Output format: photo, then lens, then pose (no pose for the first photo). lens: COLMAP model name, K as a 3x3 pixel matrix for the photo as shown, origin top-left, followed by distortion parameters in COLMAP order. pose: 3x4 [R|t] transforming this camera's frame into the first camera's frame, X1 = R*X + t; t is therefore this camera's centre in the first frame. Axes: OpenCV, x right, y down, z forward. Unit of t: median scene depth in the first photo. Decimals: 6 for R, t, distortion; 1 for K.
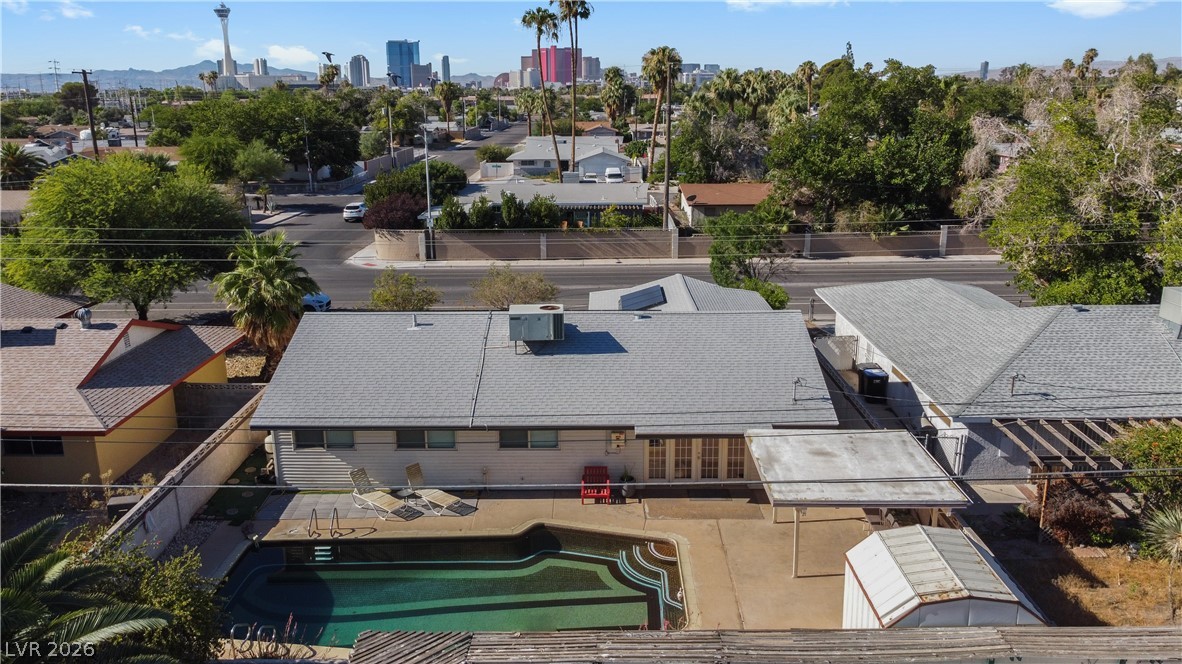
lens RADIAL K [[895.8, 0, 576.8], [0, 895.8, 329.8], [0, 0, 1]] dist [0.004457, -0.009702]
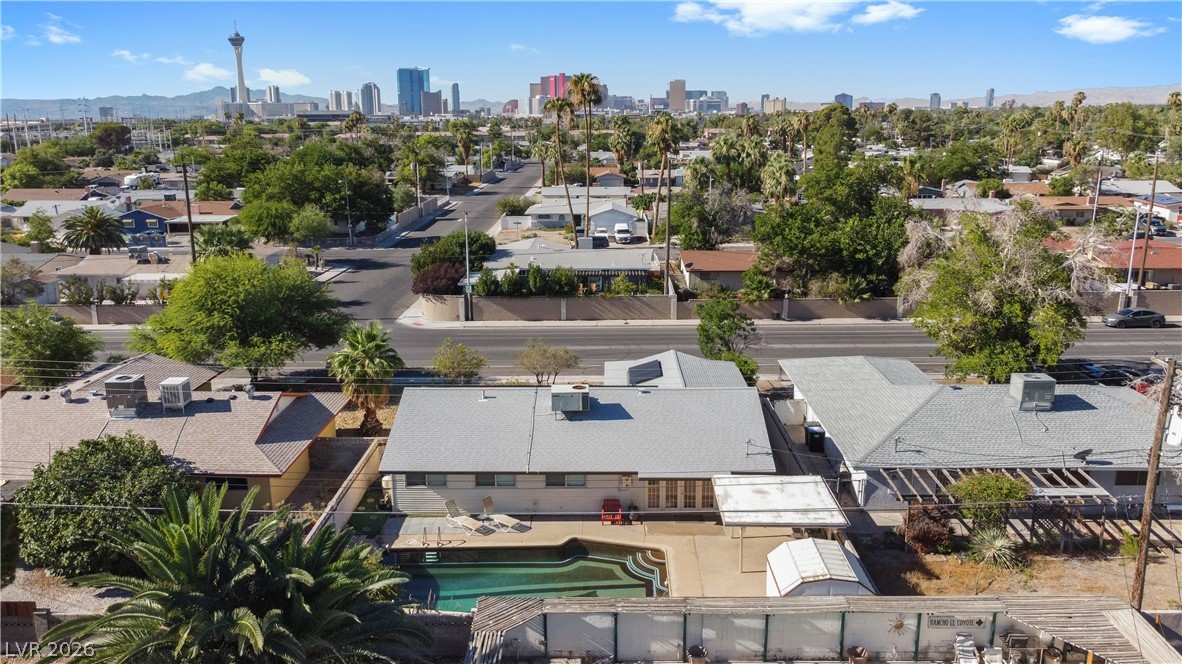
lens RADIAL K [[895.8, 0, 576.8], [0, 895.8, 329.8], [0, 0, 1]] dist [0.004457, -0.009702]
pose [[0.999963, 0.002456, -0.008262, -0.016801], [-0.002675, 0.999642, -0.026612, -0.058922], [0.008194, 0.026634, 0.999612, -0.326076]]
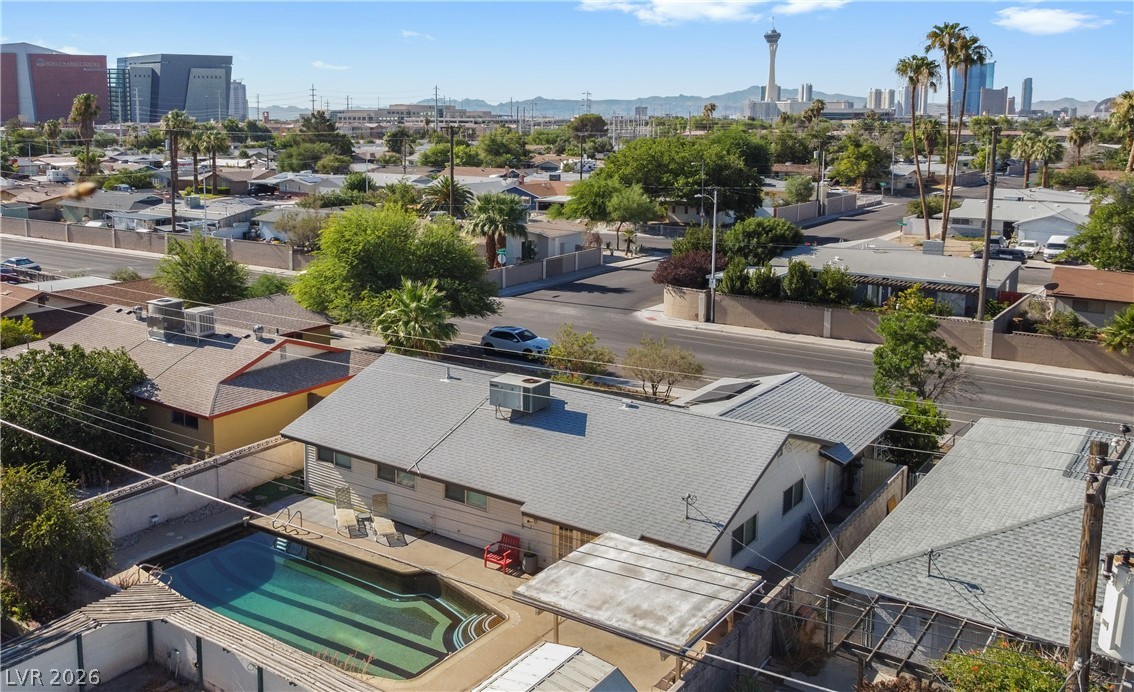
lens RADIAL K [[997.6, 0, 484.9], [0, 997.6, 256.6], [0, 0, 1]] dist [-0.009737, -0.004845]
pose [[0.803056, 0.088623, -0.589277, 0.460538], [-0.159417, 0.984787, -0.069146, -0.060099], [0.574185, 0.149469, 0.804966, -0.010747]]
